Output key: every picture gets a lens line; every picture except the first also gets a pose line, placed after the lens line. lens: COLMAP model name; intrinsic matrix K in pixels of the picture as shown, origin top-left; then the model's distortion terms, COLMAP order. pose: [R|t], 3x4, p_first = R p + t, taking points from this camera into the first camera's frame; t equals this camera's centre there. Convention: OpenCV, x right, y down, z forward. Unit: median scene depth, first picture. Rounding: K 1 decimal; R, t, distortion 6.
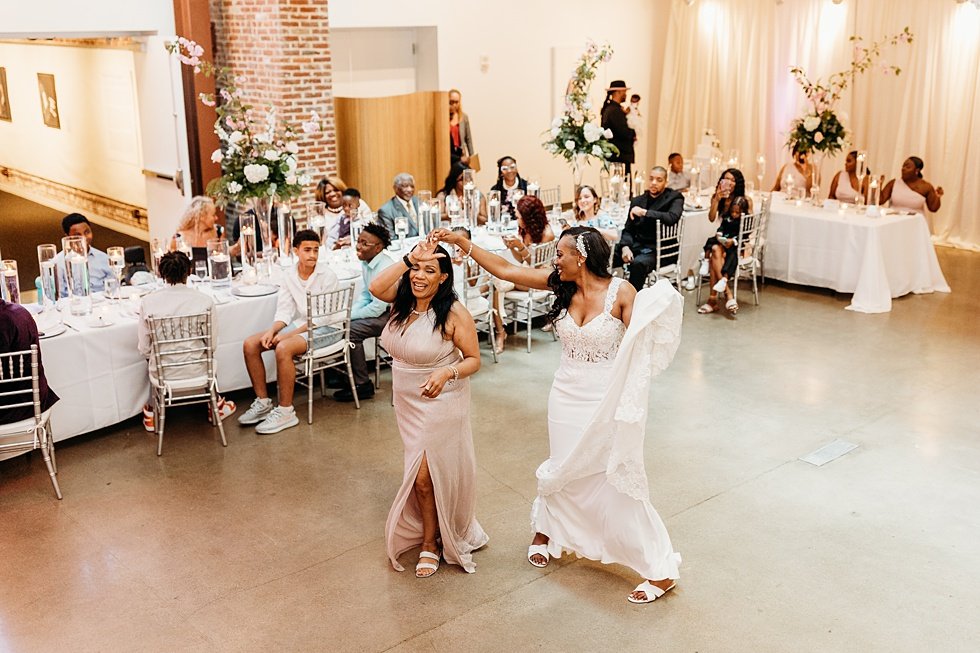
lens RADIAL K [[1106.4, 0, 536.2], [0, 1106.4, 293.4], [0, 0, 1]] dist [0.008323, 0.004433]
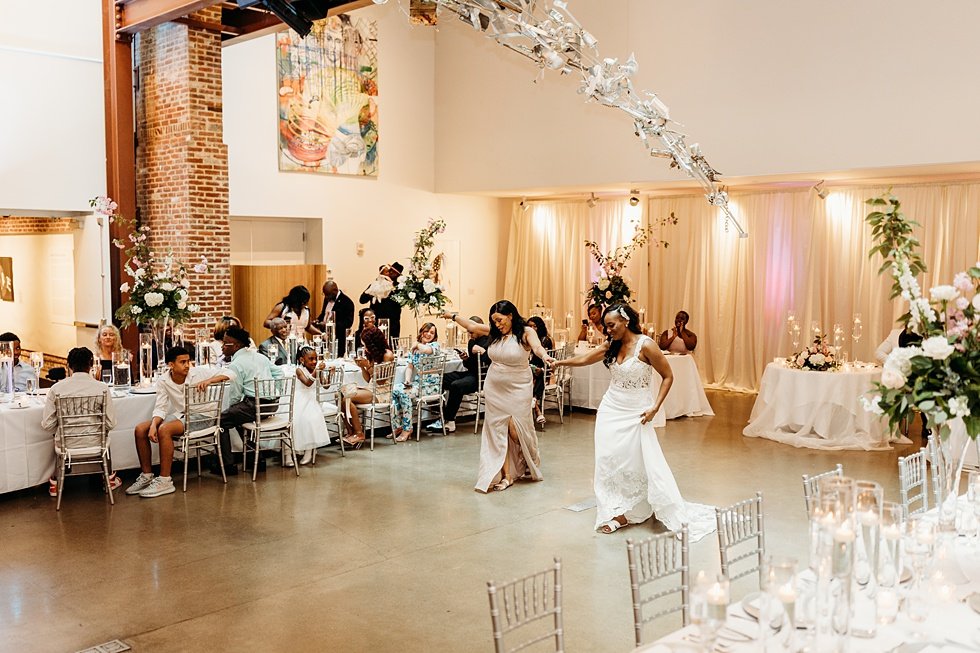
lens RADIAL K [[954.2, 0, 490.0], [0, 954.2, 326.5], [0, 0, 1]] dist [0.005641, -0.003021]
pose [[0.998834, 0.004696, 0.048057, 0.063678], [0.003592, 0.985277, -0.170929, 0.085368], [-0.048152, 0.170902, 0.984111, -0.081916]]
